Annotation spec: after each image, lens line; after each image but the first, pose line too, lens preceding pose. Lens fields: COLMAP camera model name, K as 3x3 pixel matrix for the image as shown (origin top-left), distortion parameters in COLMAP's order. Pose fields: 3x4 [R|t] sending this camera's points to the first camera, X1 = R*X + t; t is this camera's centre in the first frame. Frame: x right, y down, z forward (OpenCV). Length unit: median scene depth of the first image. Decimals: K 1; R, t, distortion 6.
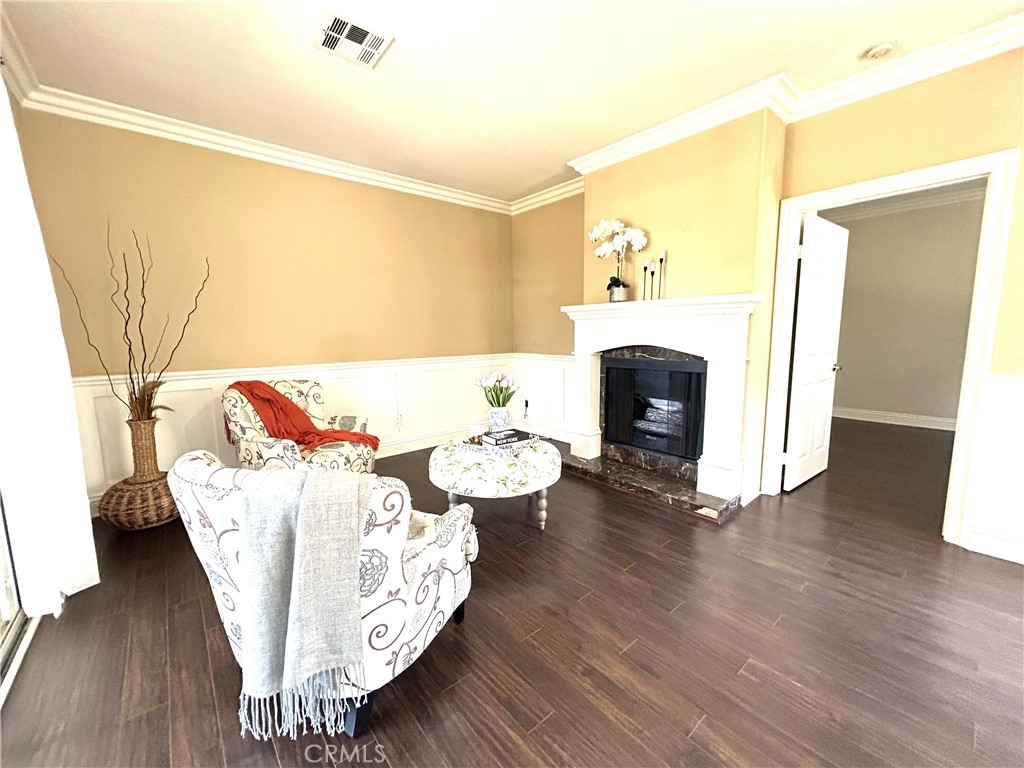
lens RADIAL K [[411.9, 0, 509.0], [0, 411.9, 384.3], [0, 0, 1]] dist [-0.001743, 0.000990]
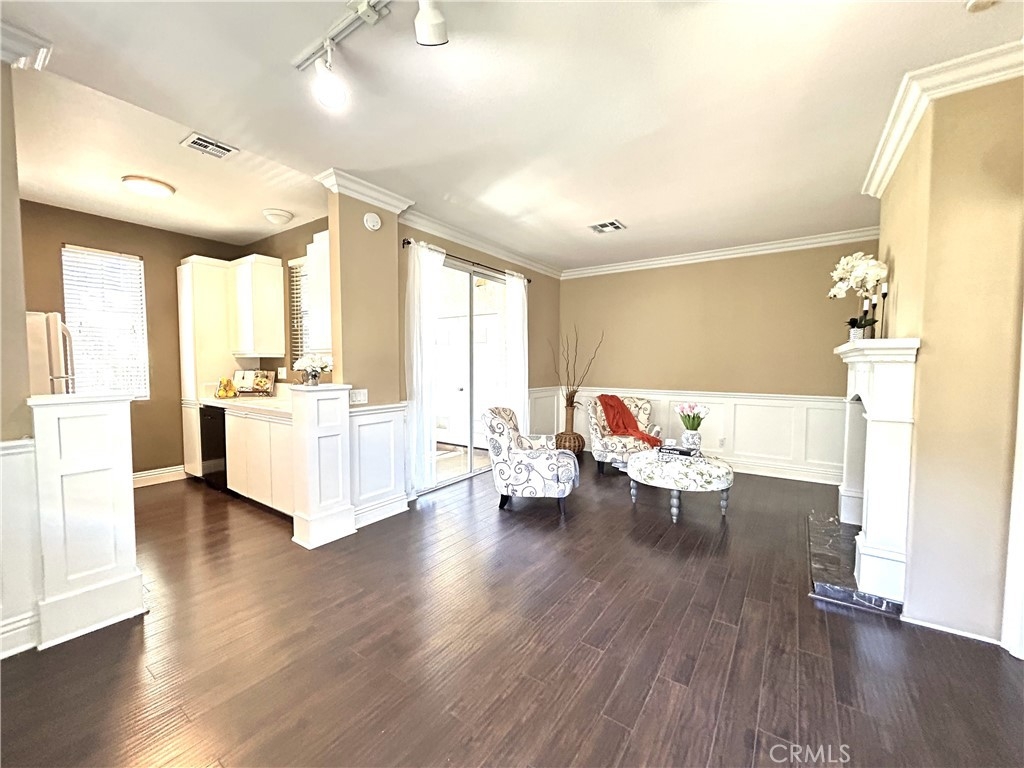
lens RADIAL K [[411.9, 0, 509.4], [0, 411.9, 382.1], [0, 0, 1]] dist [-0.001743, 0.000990]
pose [[0.257754, 0.056945, -0.964531, 1.128470], [-0.129195, 0.991329, 0.024002, -0.055337], [0.957534, 0.118426, 0.262876, 0.084618]]
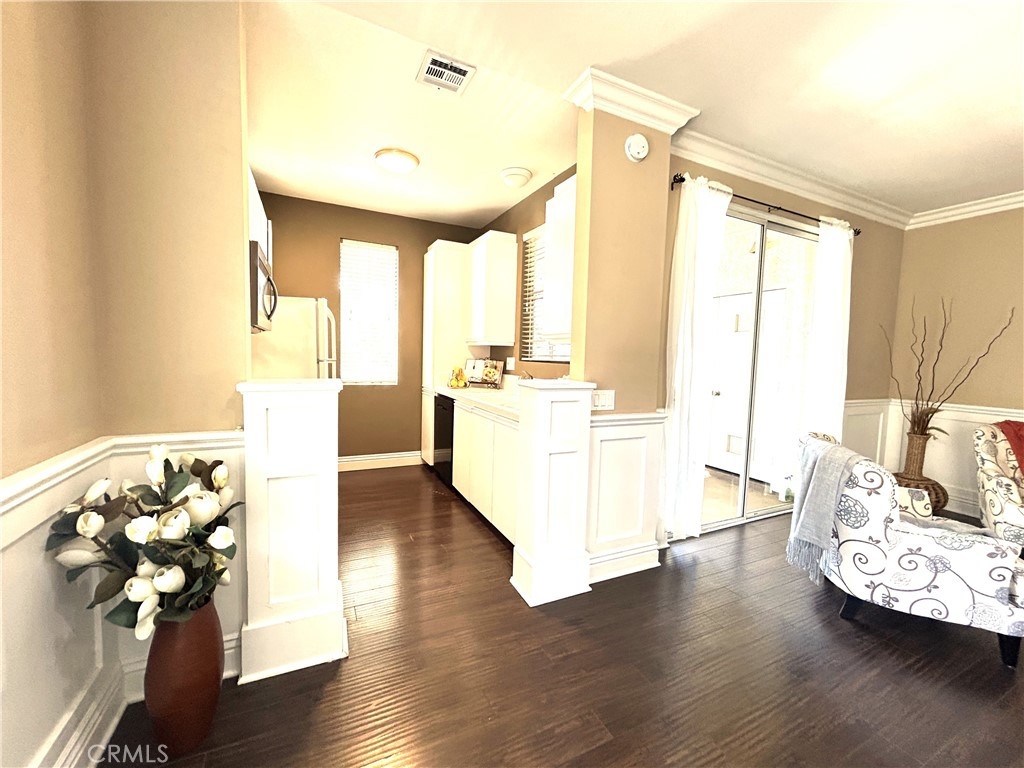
lens RADIAL K [[411.9, 0, 508.1], [0, 411.9, 384.4], [0, 0, 1]] dist [-0.001743, 0.000990]
pose [[-0.248803, 0.072608, -0.965829, 0.731492], [-0.150303, 0.982212, 0.112559, -0.025466], [0.956821, 0.173172, -0.233464, -0.010153]]
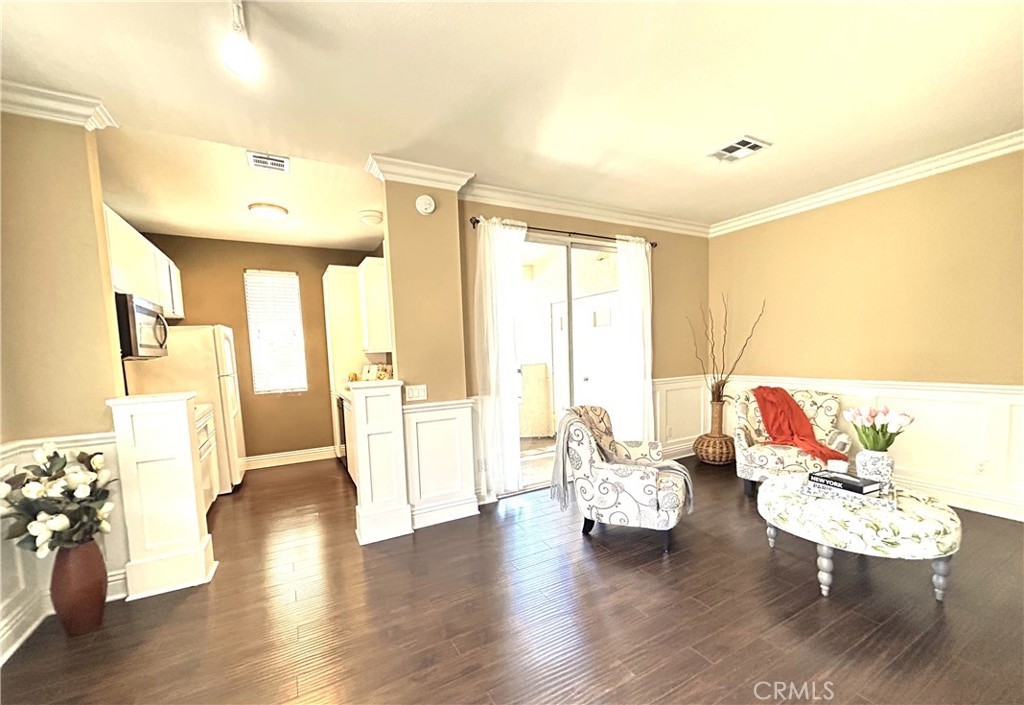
lens RADIAL K [[412.4, 0, 508.6], [0, 412.4, 383.8], [0, 0, 1]] dist [-0.004652, 0.002441]
pose [[-0.200274, 0.098252, -0.974801, 0.931430], [-0.087765, 0.989160, 0.117731, -0.110645], [0.975801, 0.109132, -0.189480, 0.454134]]
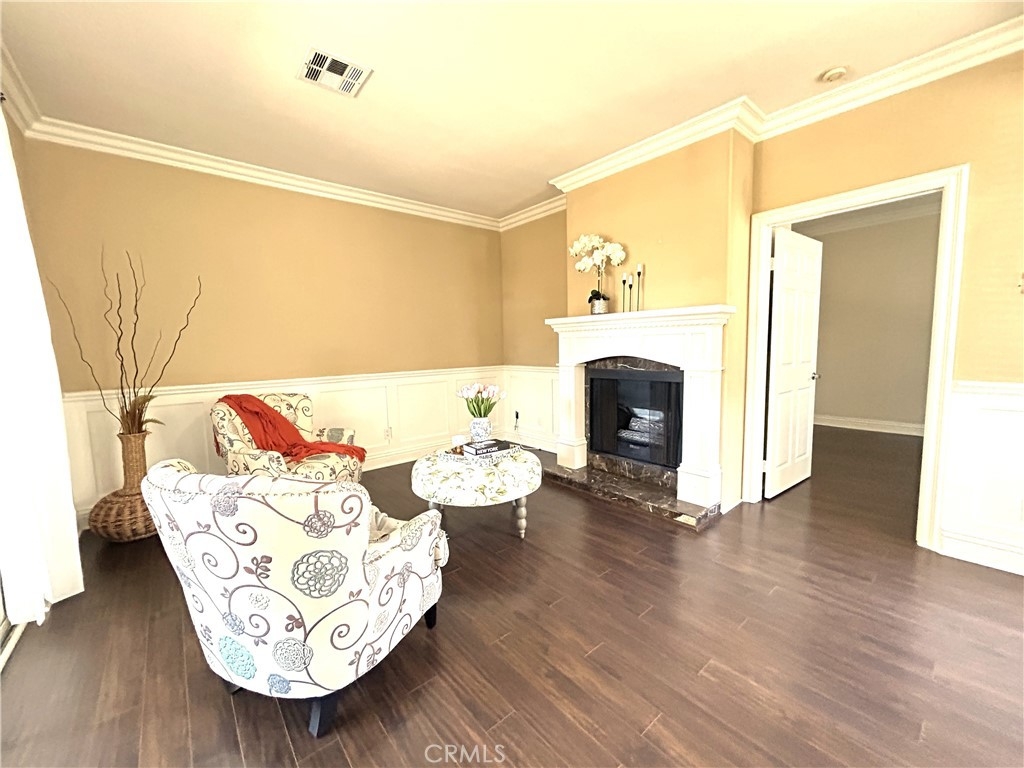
lens RADIAL K [[411.9, 0, 508.9], [0, 411.9, 384.2], [0, 0, 1]] dist [-0.001743, 0.000990]
pose [[0.999937, -0.009852, -0.005456, 0.053698], [0.009673, 0.999445, -0.031884, 0.005640], [0.005767, 0.031829, 0.999477, -0.025835]]
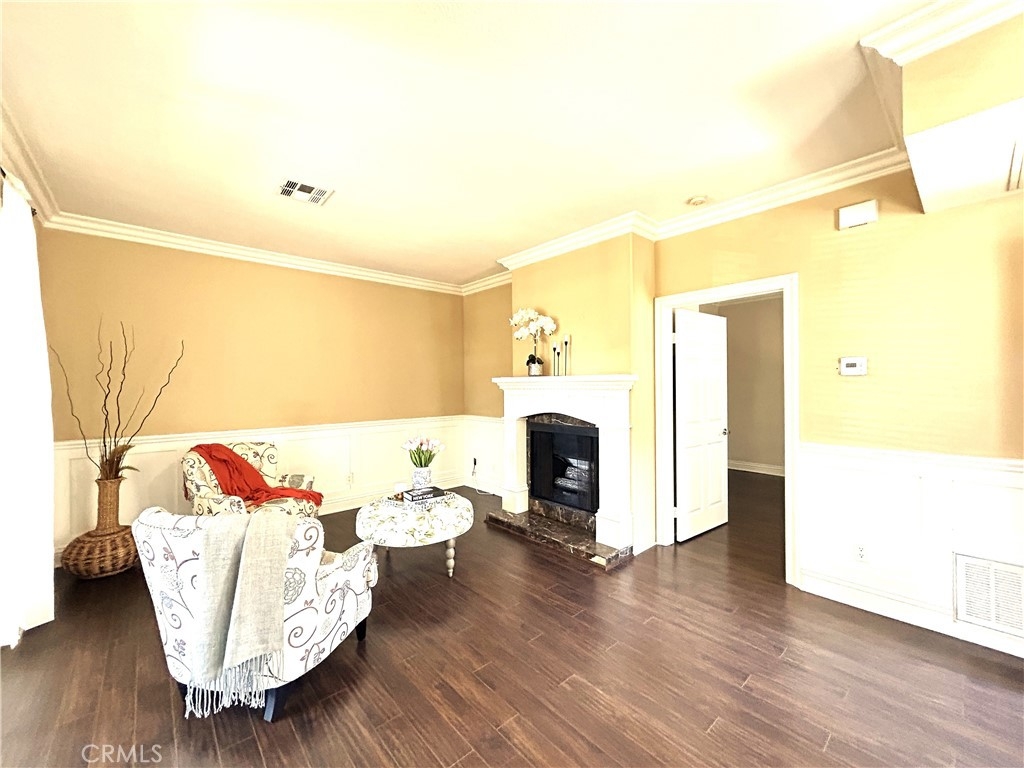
lens RADIAL K [[411.9, 0, 509.0], [0, 411.9, 384.6], [0, 0, 1]] dist [-0.001743, 0.000990]
pose [[0.999784, 0.003703, 0.020447, 0.202808], [-0.001041, 0.991688, -0.128661, -0.028048], [-0.020753, 0.128612, 0.991478, -0.201903]]
